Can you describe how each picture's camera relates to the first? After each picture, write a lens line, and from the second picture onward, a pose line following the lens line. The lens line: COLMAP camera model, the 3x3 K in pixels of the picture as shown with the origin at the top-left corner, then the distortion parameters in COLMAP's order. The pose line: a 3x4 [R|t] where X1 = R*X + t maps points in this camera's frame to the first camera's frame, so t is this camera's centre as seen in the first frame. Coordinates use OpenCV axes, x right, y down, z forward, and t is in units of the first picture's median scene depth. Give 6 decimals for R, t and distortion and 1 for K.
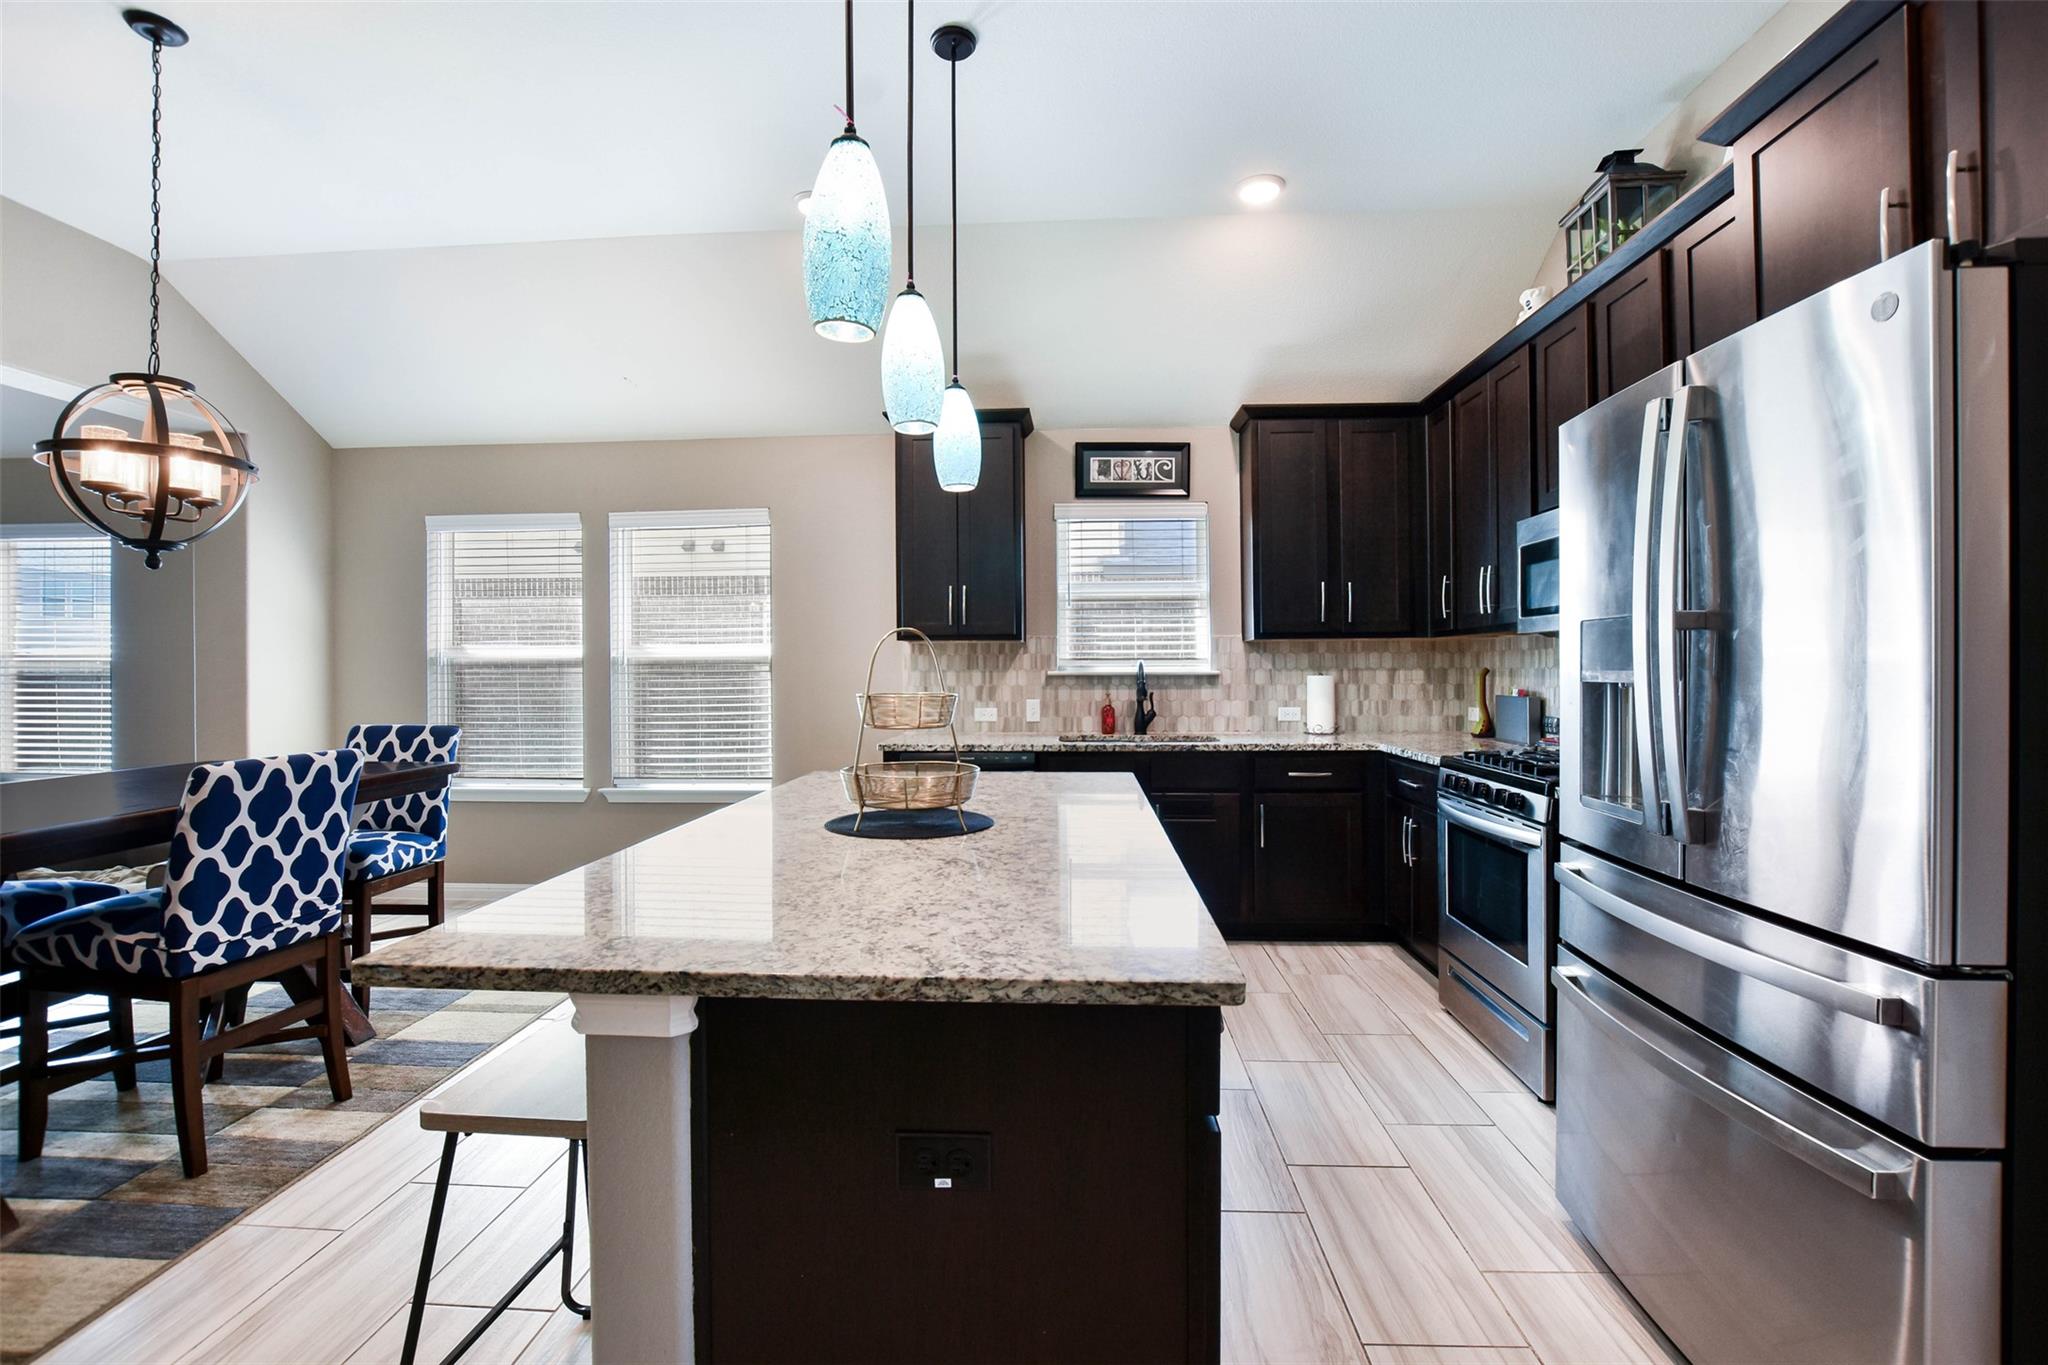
lens RADIAL K [[911.8, 0, 1025.9], [0, 911.8, 671.1], [0, 0, 1]] dist [-0.037563, 0.007848]
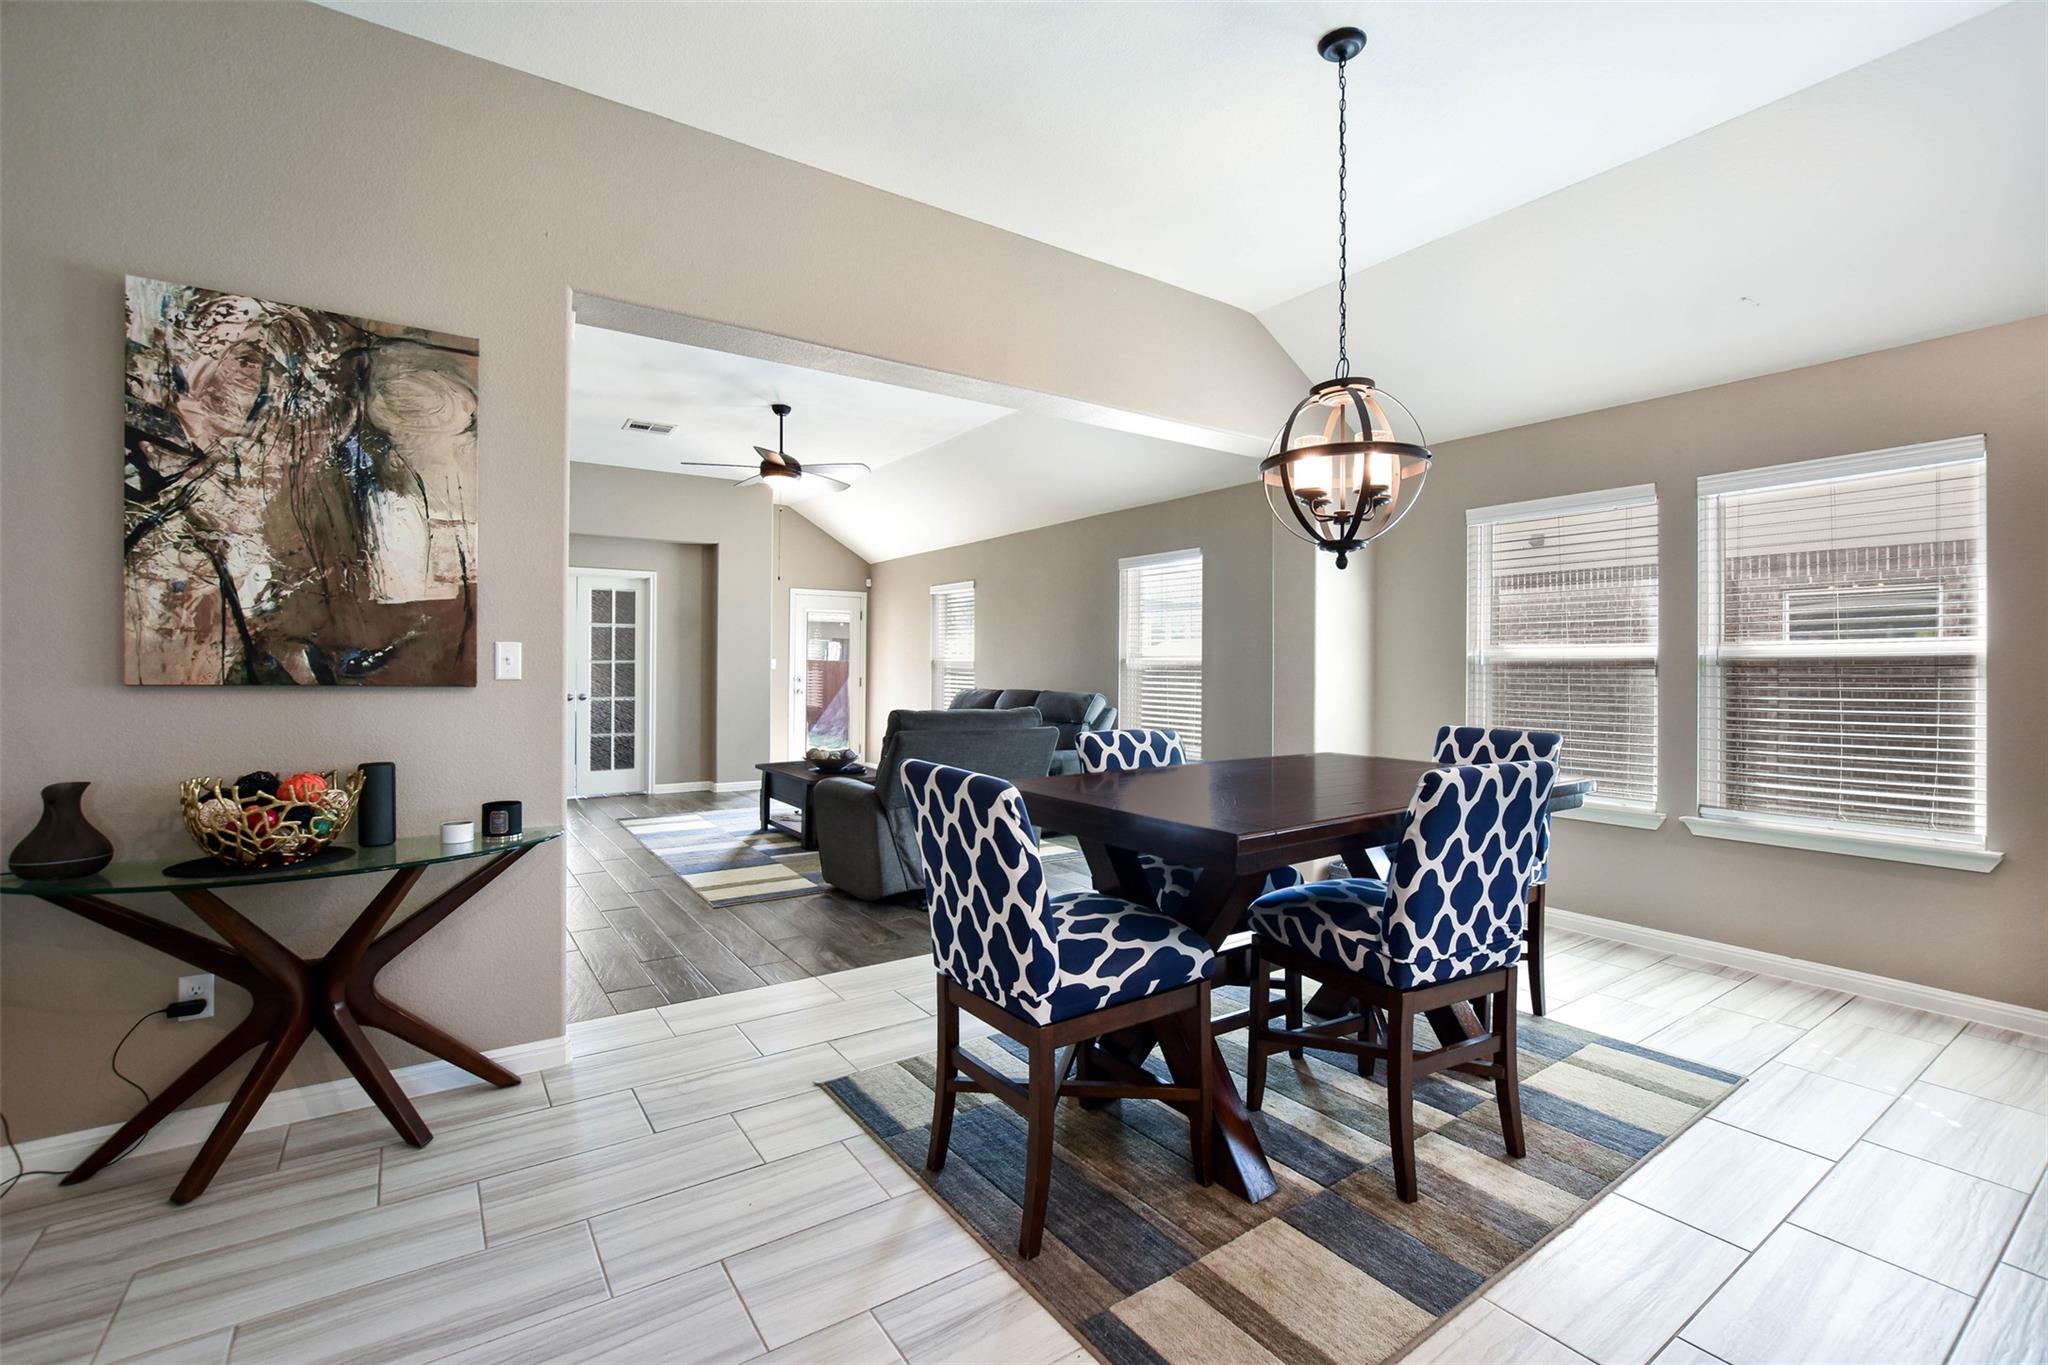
lens RADIAL K [[894.7, 0, 1019.8], [0, 894.7, 670.4], [0, 0, 1]] dist [-0.019152, 0.000039]
pose [[0.606680, 0.010999, -0.794870, -0.208977], [-0.011188, 0.999923, 0.005297, 0.000384], [0.794868, 0.005679, 0.606756, 0.039611]]
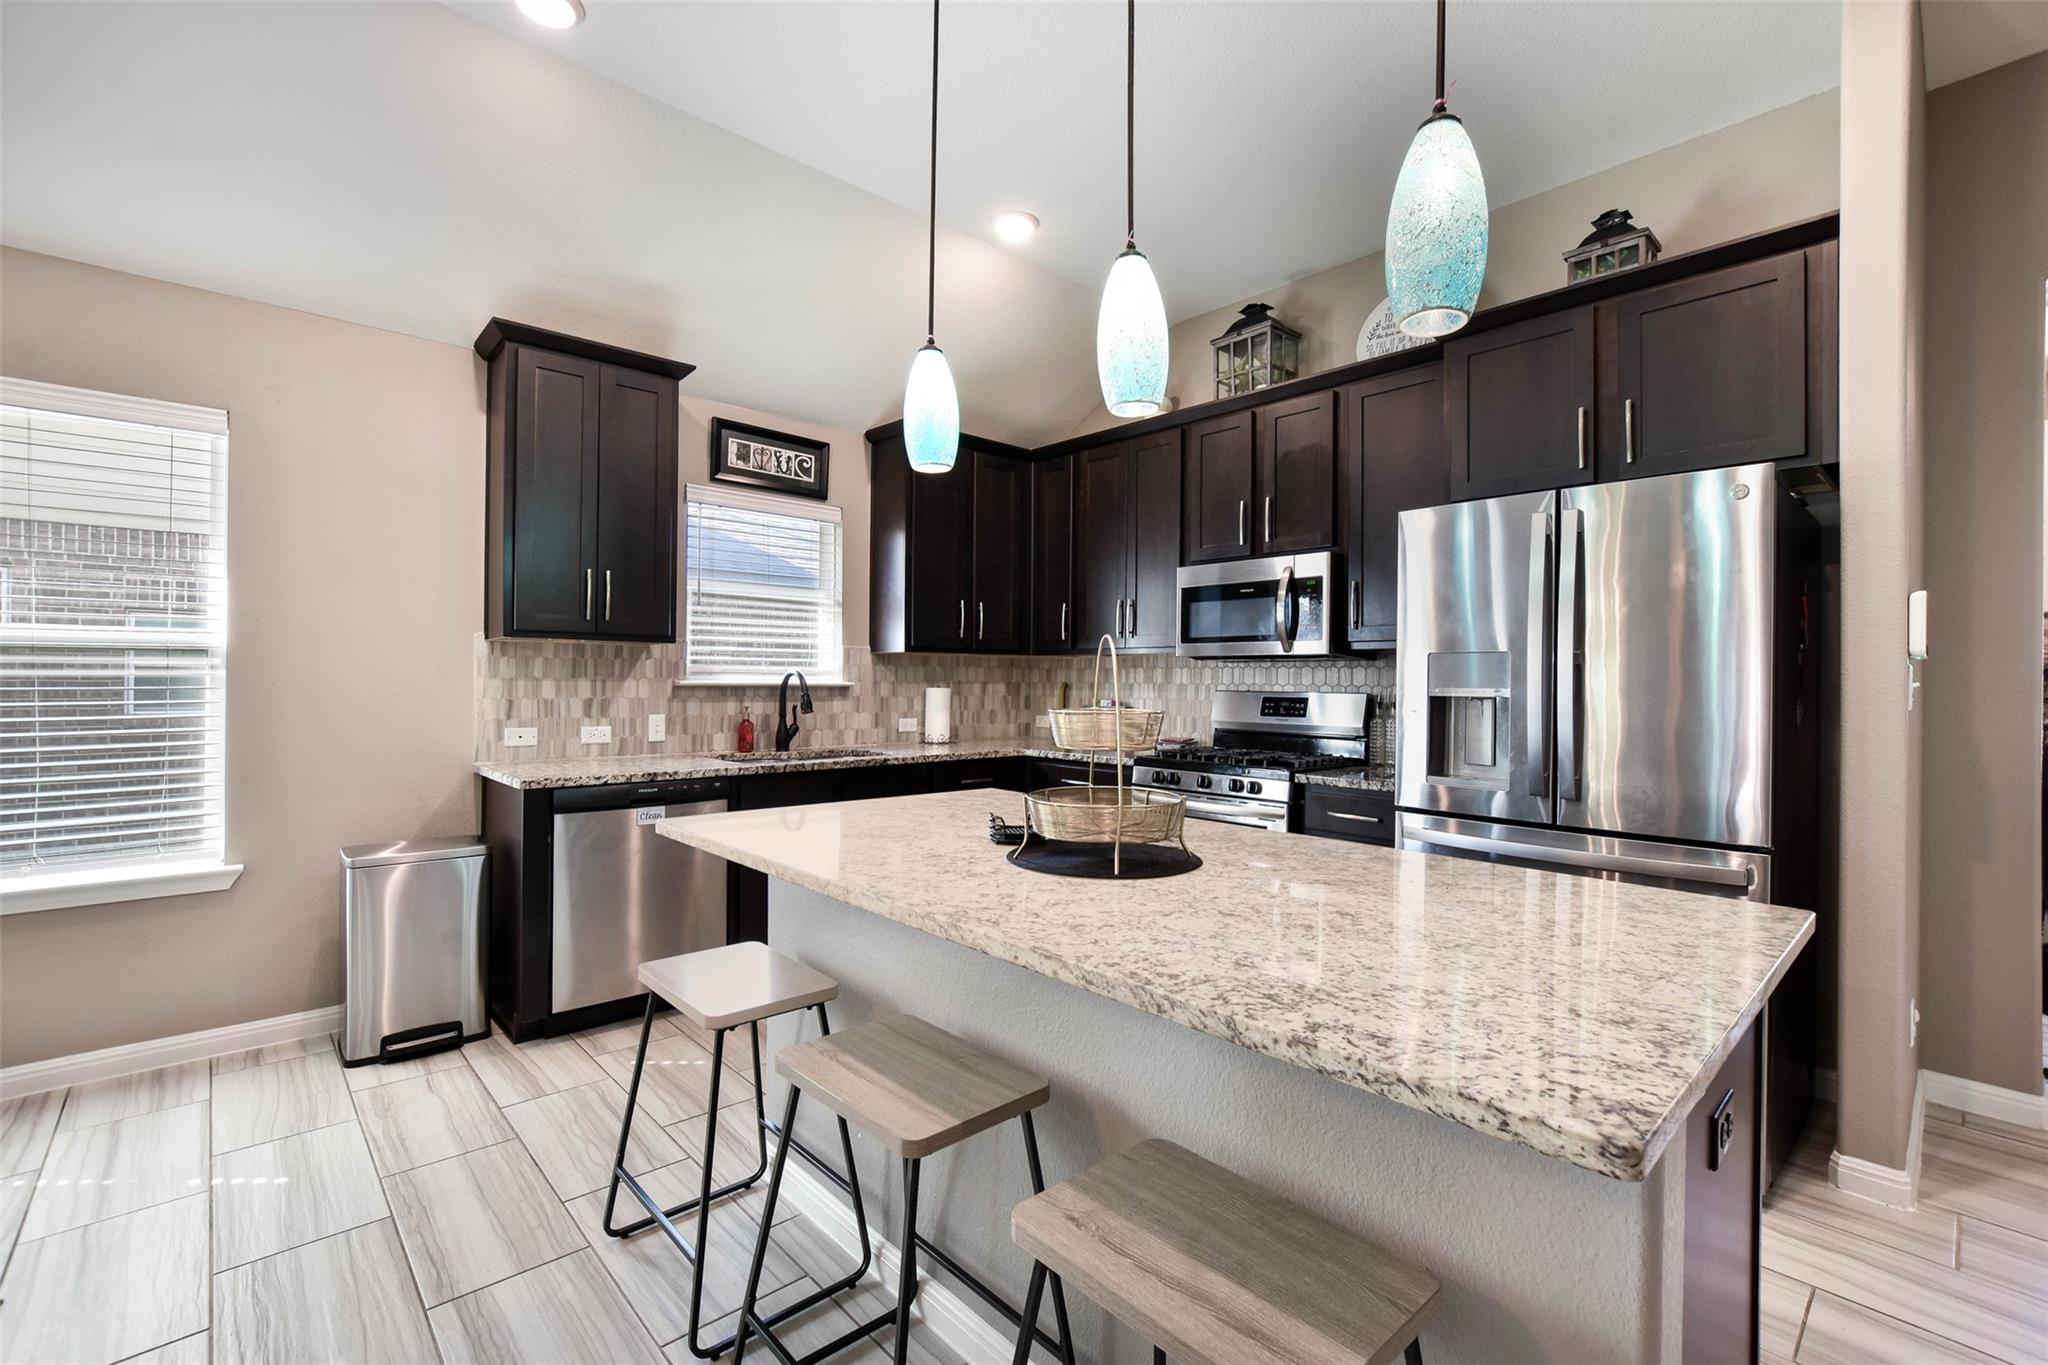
lens RADIAL K [[891.5, 0, 1027.0], [0, 891.5, 675.8], [0, 0, 1]] dist [-0.008042, 0.000226]
pose [[0.695202, 0.015563, 0.718646, -0.348765], [-0.011505, 0.999878, -0.010524, 0.000492], [-0.718723, -0.000952, 0.695296, 0.200361]]
